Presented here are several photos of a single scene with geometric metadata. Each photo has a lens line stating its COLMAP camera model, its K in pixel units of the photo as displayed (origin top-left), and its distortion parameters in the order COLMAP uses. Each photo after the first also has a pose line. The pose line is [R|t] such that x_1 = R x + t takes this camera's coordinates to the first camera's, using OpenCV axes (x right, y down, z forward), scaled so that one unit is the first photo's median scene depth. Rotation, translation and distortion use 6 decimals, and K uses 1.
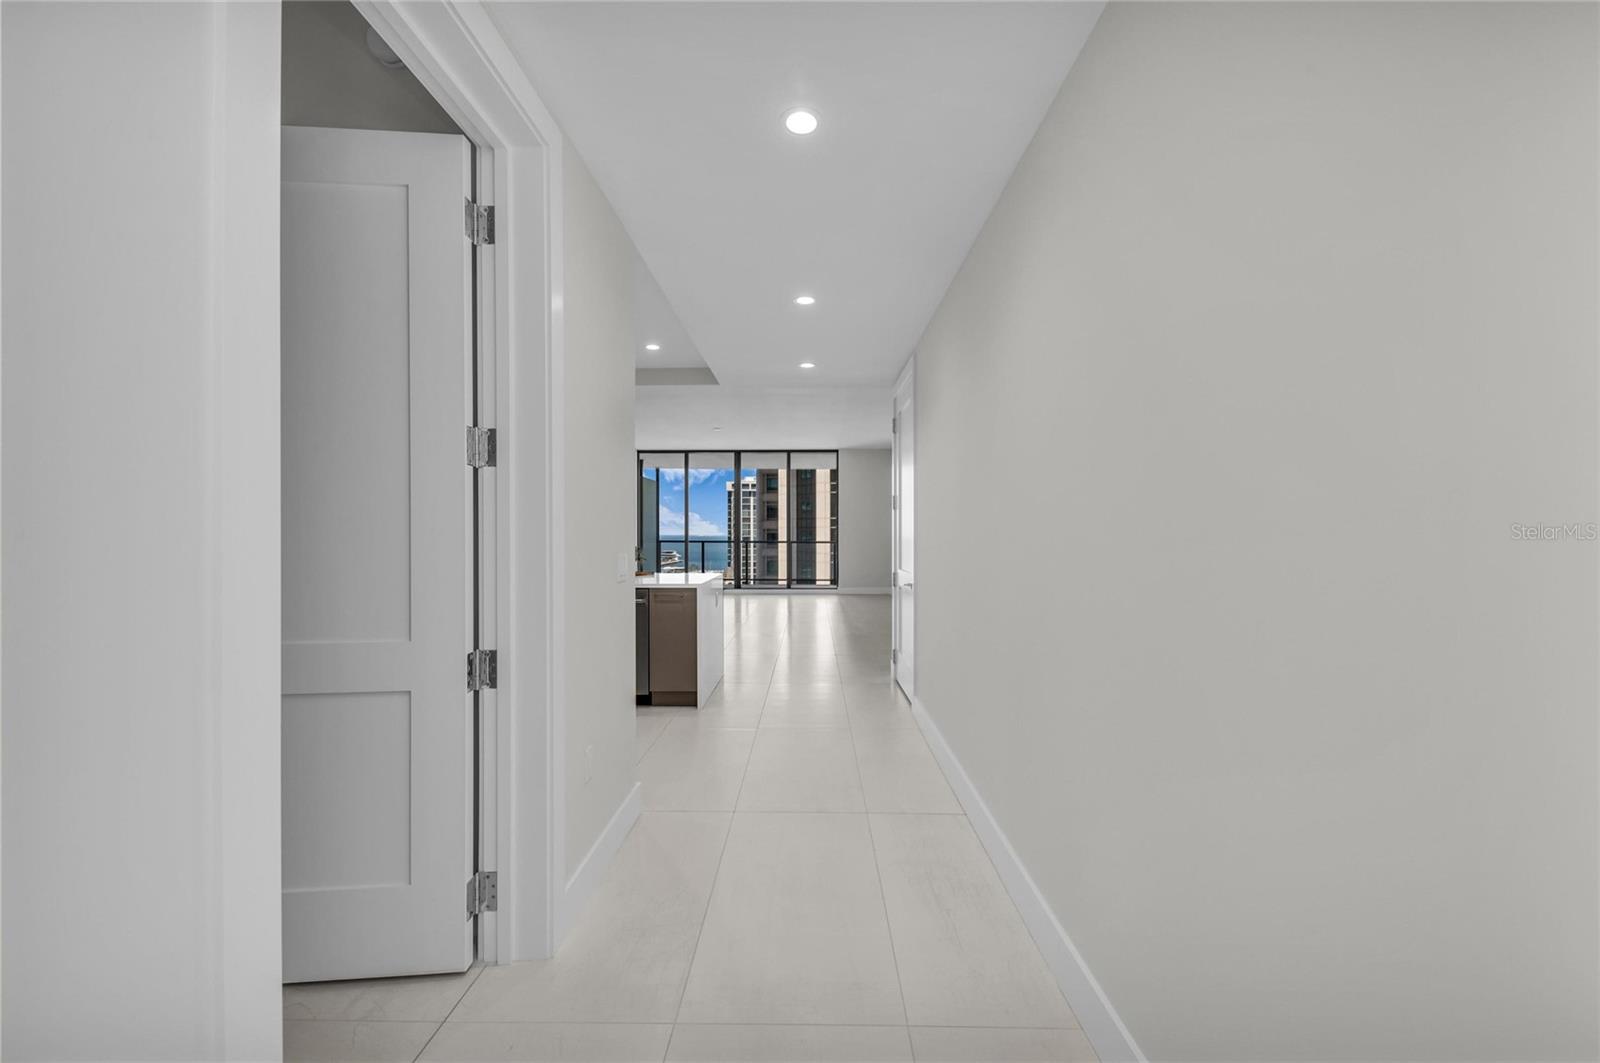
lens RADIAL K [[618.0, 0, 796.1], [0, 618.0, 542.3], [0, 0, 1]] dist [0.001654, 0.000052]
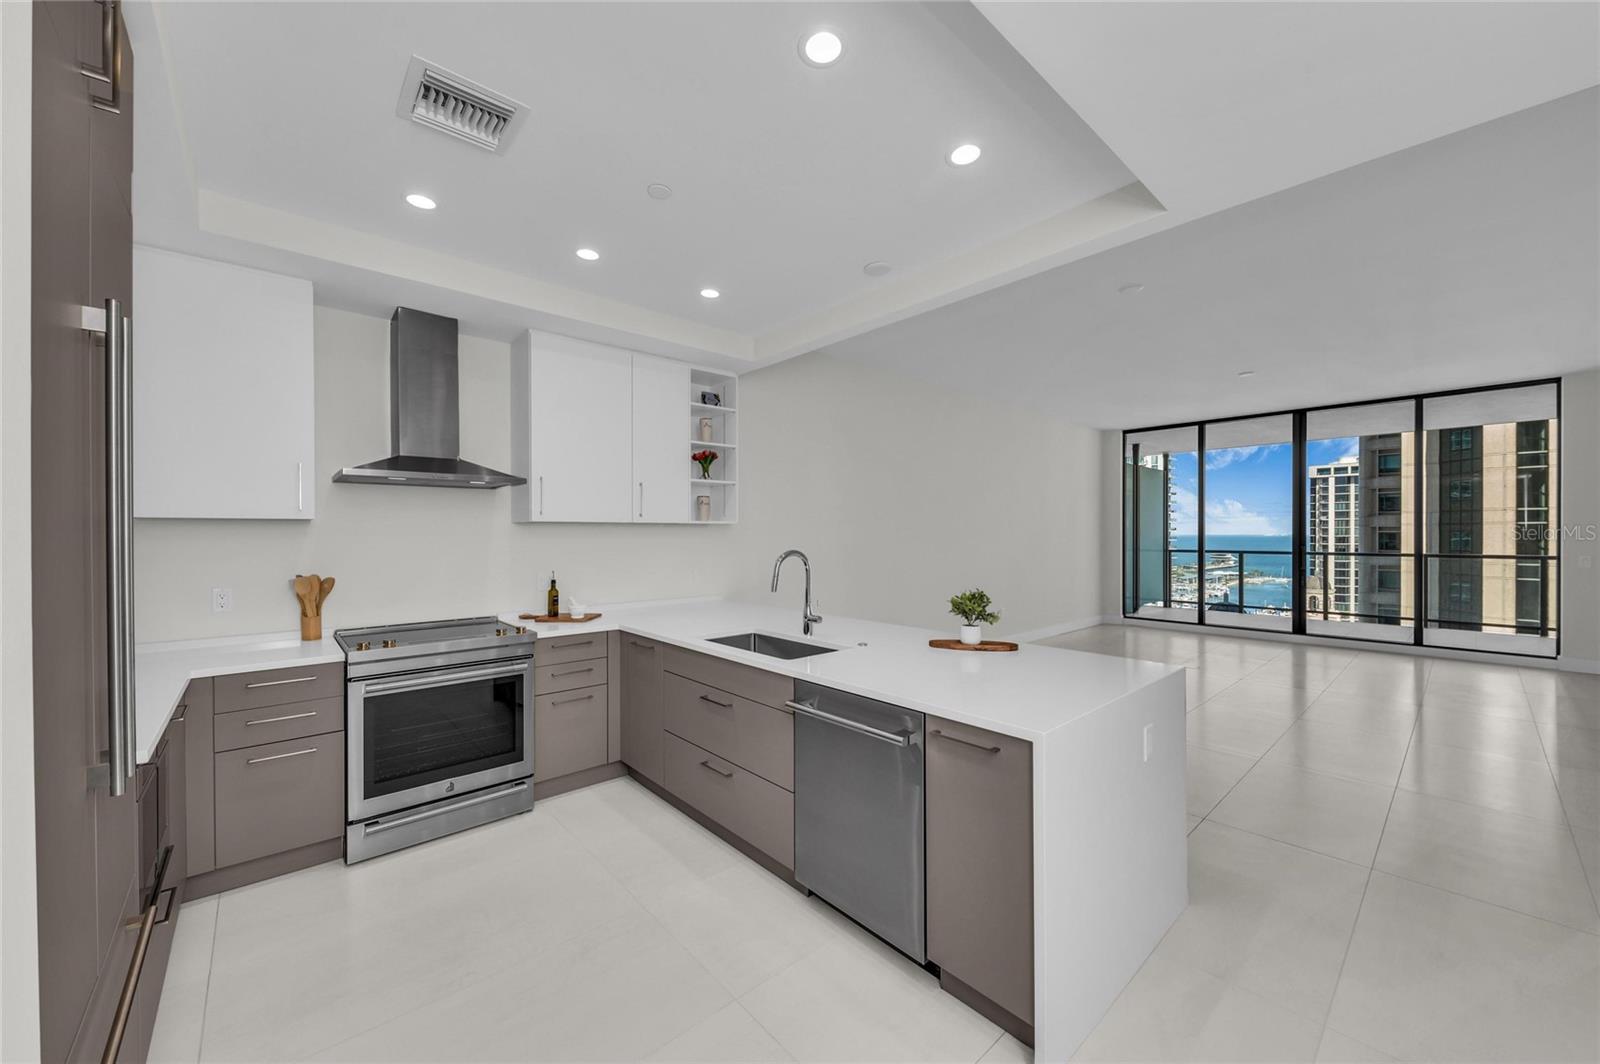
lens RADIAL K [[599.0, 0, 793.4], [0, 599.0, 535.6], [0, 0, 1]] dist [-0.003664, -0.000744]
pose [[0.678601, 0.000669, -0.734507, 0.000370], [-0.007867, 0.999949, -0.006357, -0.011387], [0.734465, 0.010092, 0.678571, 0.170444]]
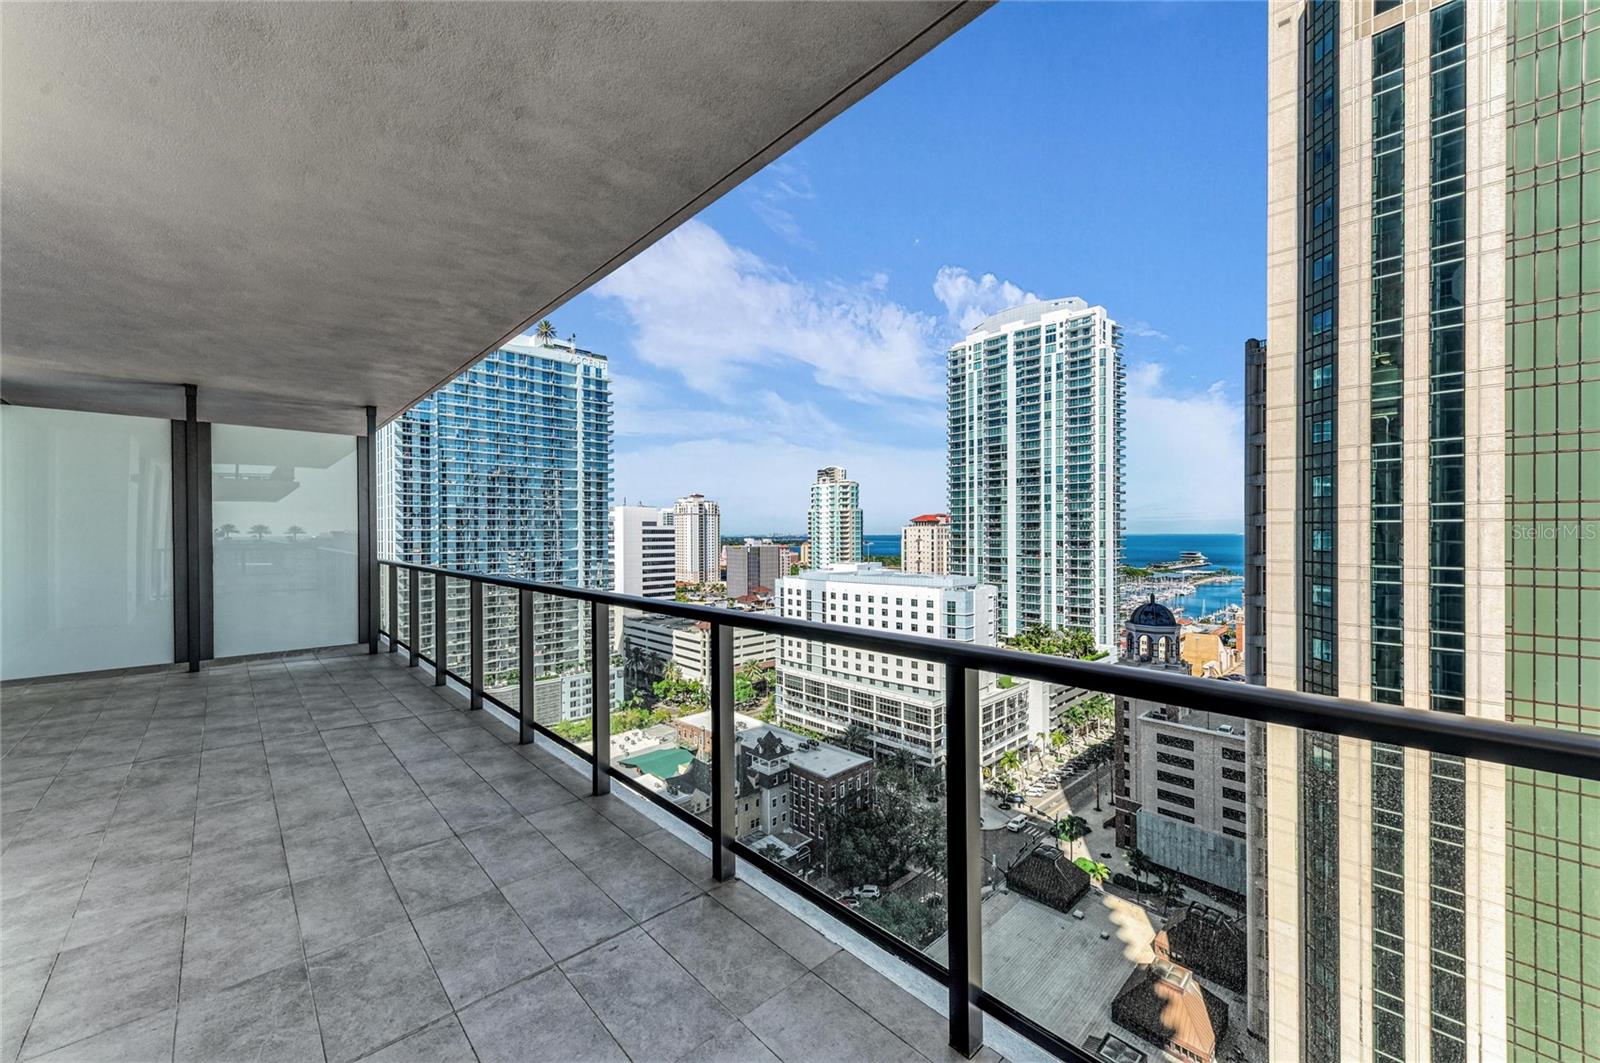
lens RADIAL K [[599.6, 0, 797.1], [0, 599.6, 534.9], [0, 0, 1]] dist [0.010369, -0.002886]
pose [[0.706693, -0.002772, -0.707514, 0.294297], [-0.004664, 0.999952, -0.008576, -0.019603], [0.707505, 0.009361, 0.706647, 0.834399]]
